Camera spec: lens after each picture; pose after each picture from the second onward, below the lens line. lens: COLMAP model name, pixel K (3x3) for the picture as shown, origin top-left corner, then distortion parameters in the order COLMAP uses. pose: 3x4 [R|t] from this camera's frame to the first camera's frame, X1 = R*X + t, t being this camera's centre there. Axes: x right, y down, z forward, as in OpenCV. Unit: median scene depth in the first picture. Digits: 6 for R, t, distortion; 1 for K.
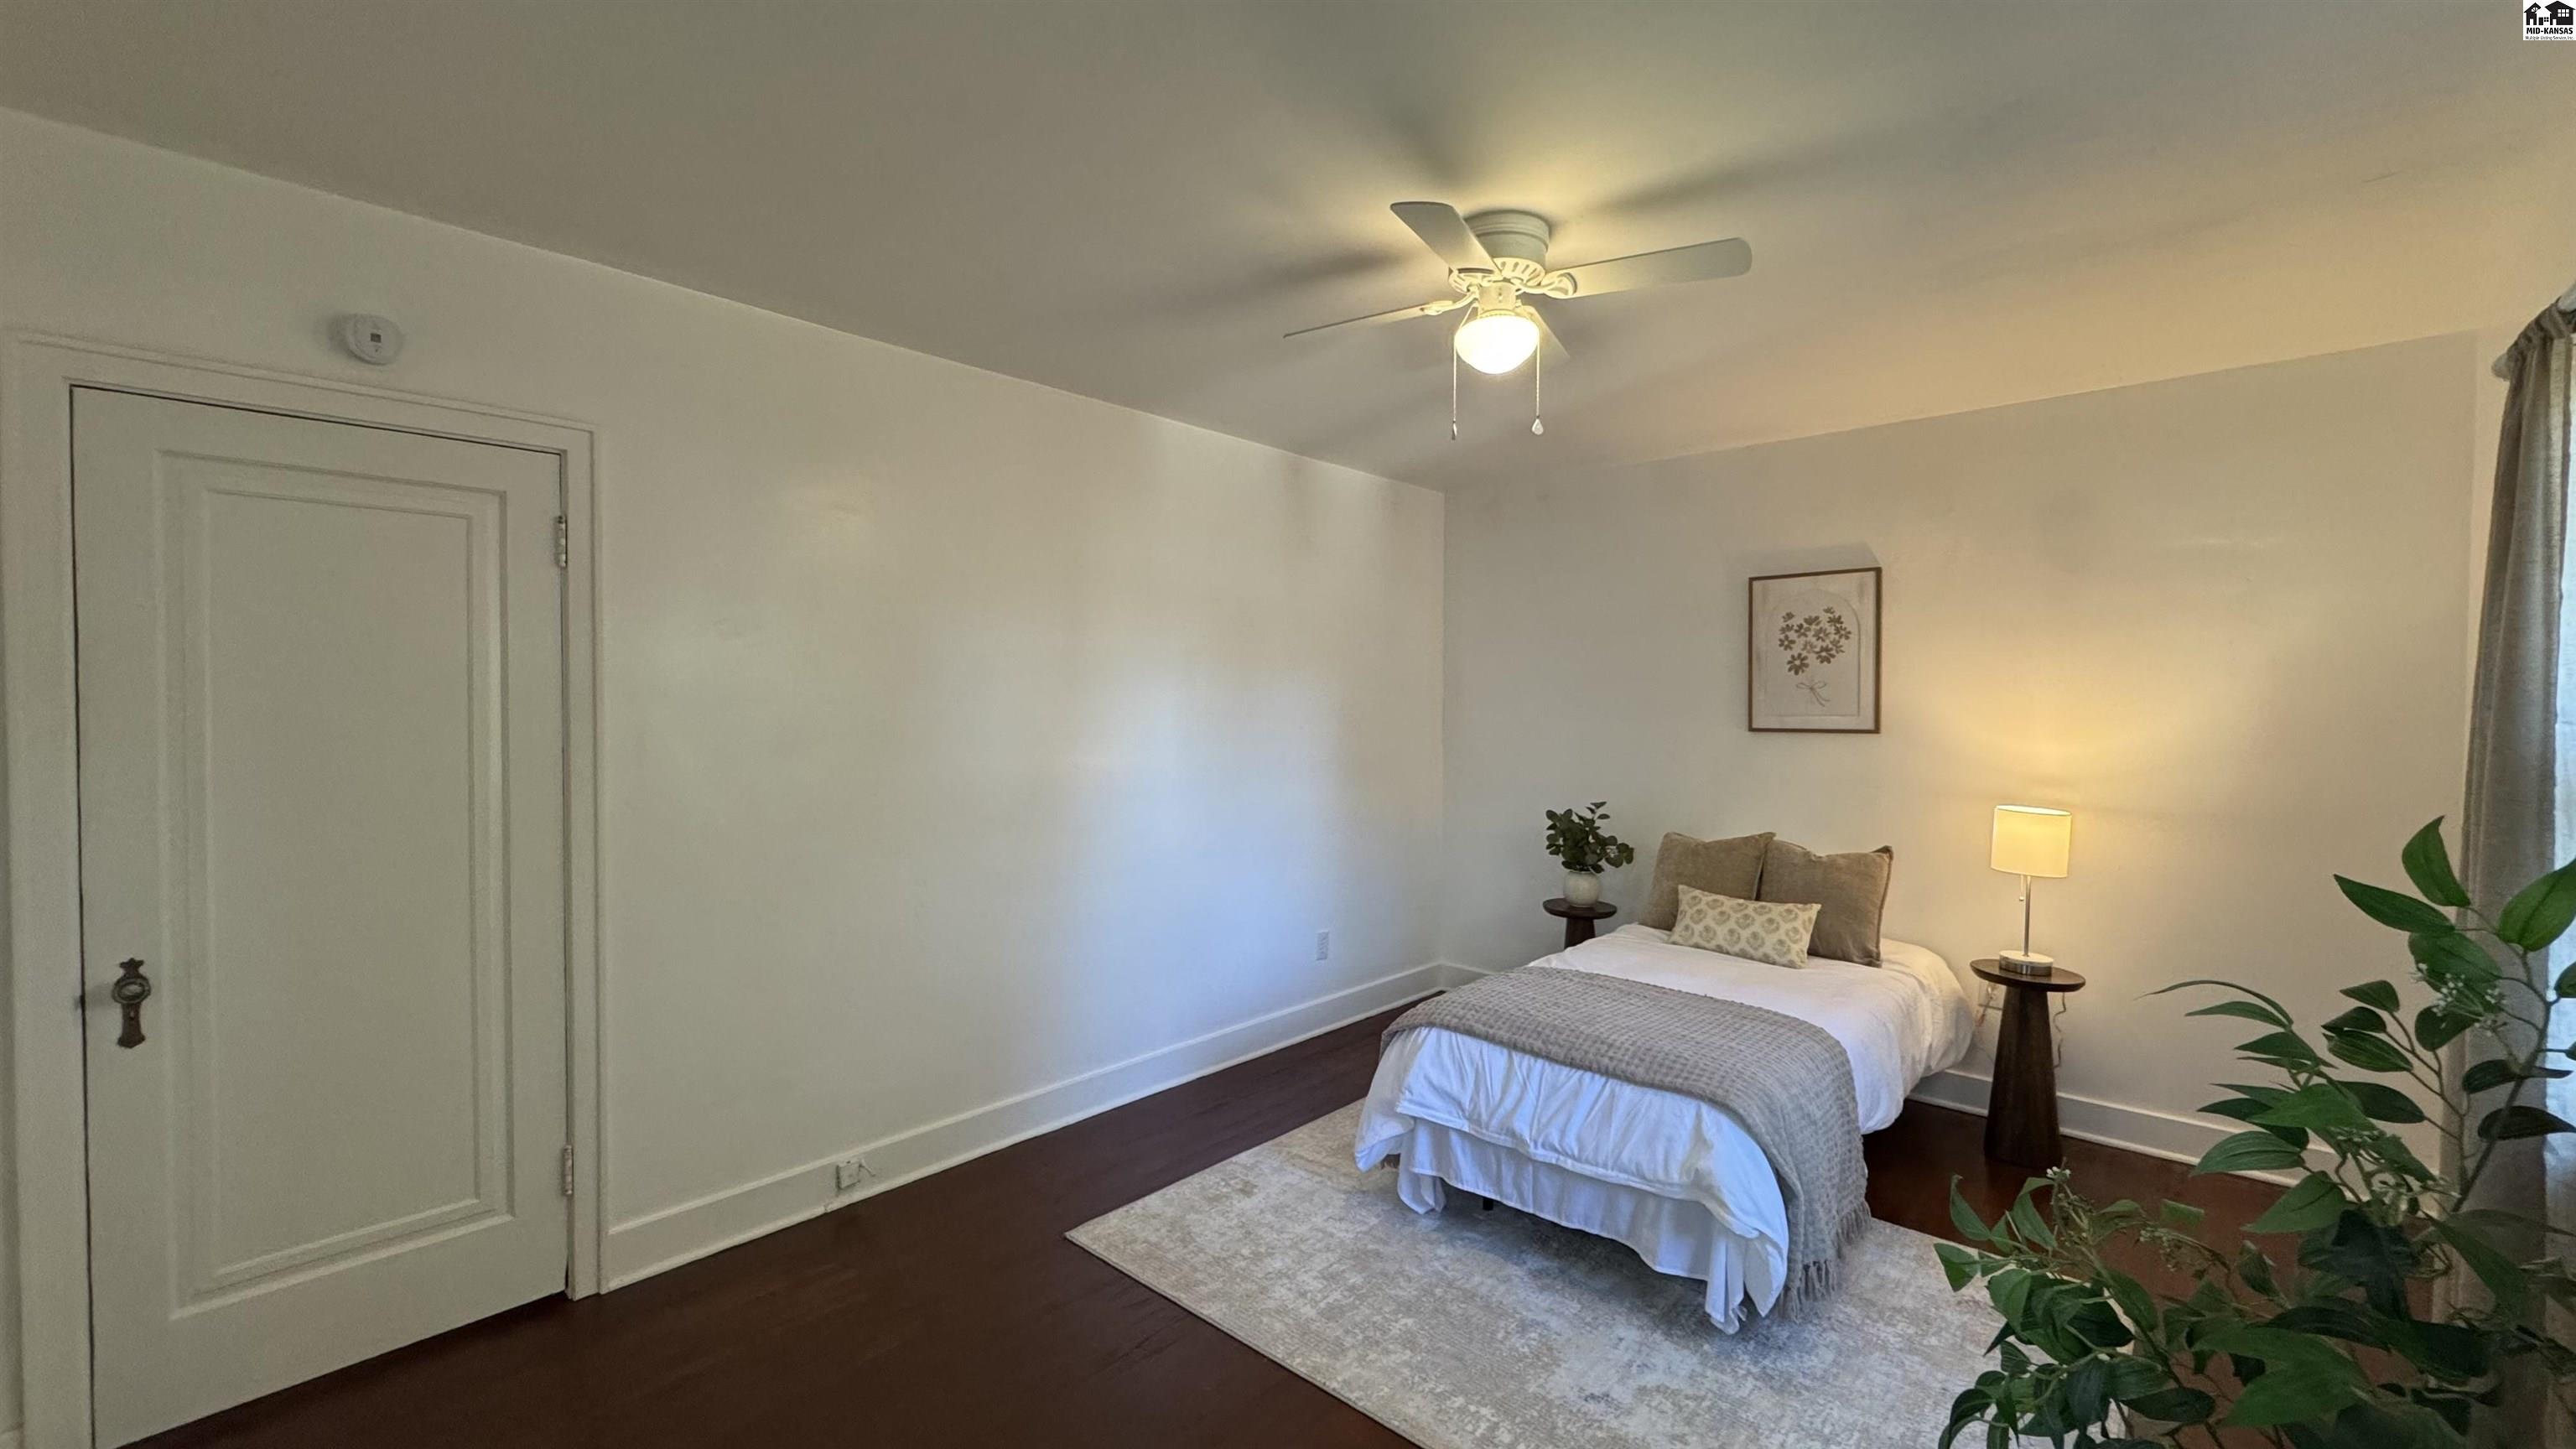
lens RADIAL K [[1026.9, 0, 1288.0], [0, 1026.9, 724.5], [0, 0, 1]] dist [-0.001922, -0.000361]
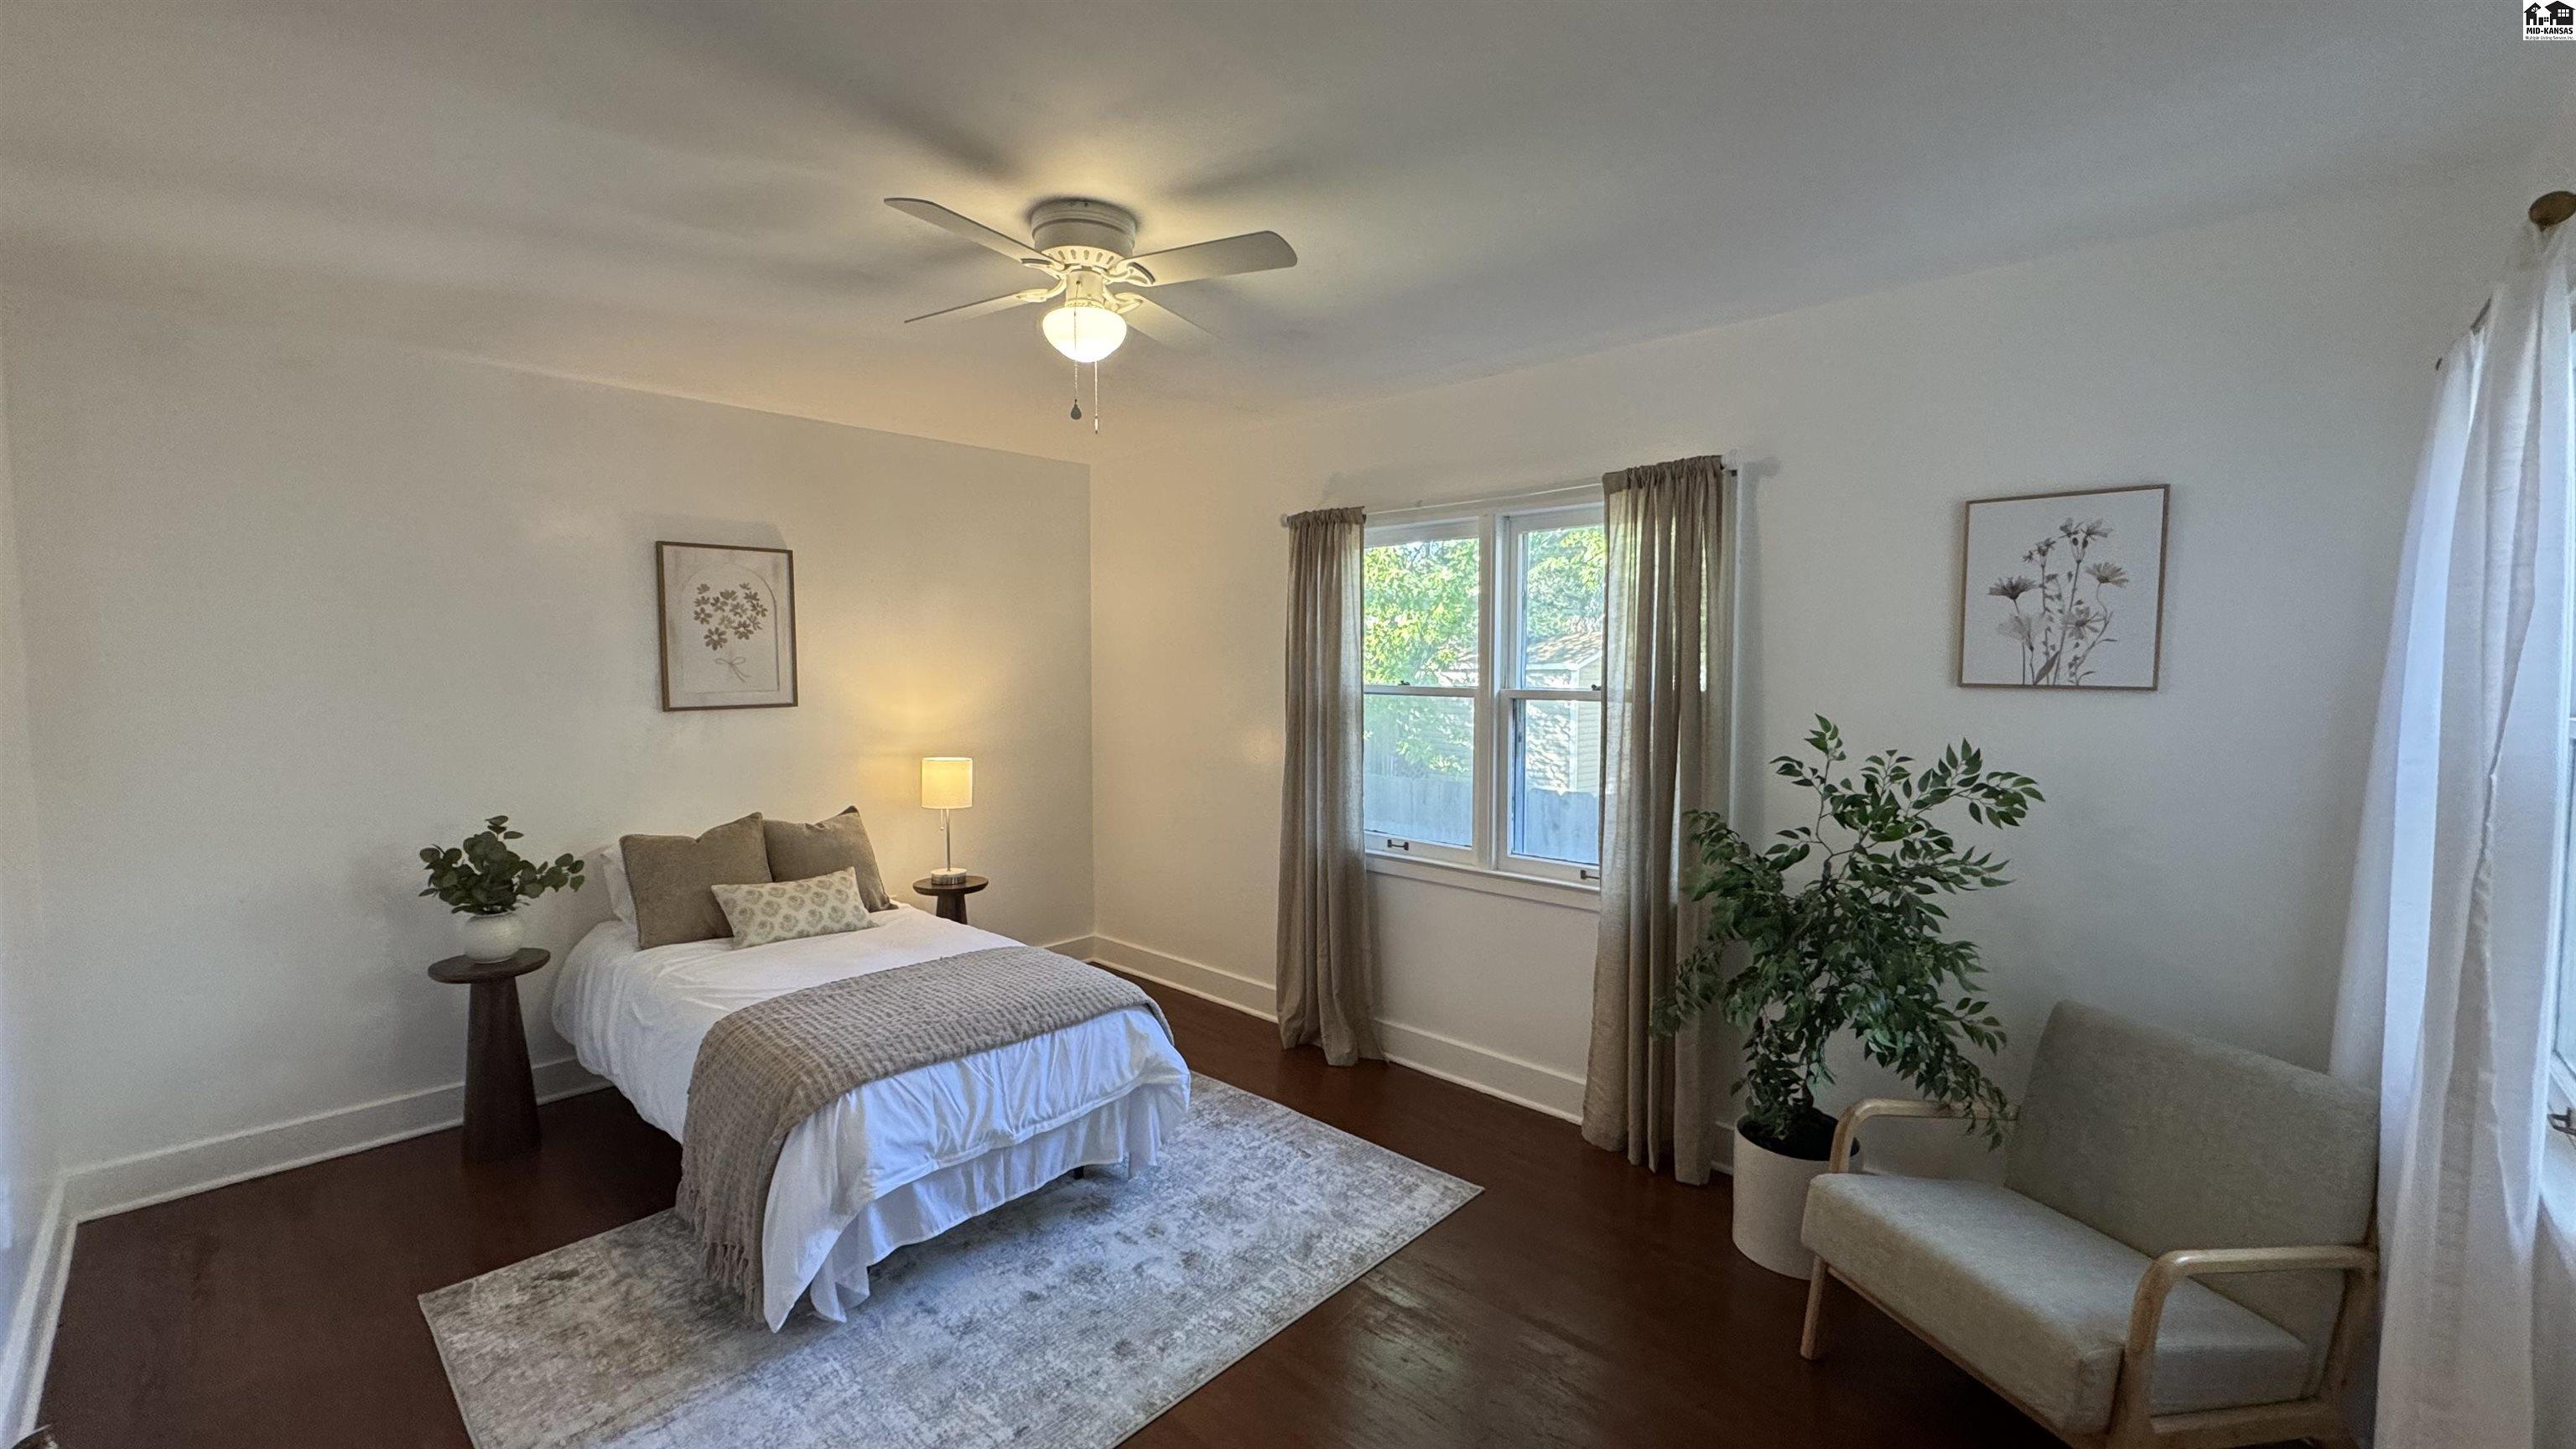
lens RADIAL K [[1026.9, 0, 1288.0], [0, 1026.9, 724.5], [0, 0, 1]] dist [-0.001922, -0.000361]
pose [[0.006267, -0.066253, 0.997783, -0.566233], [0.025571, 0.997487, 0.066073, -0.034781], [-0.999653, 0.025100, 0.007946, 0.554705]]
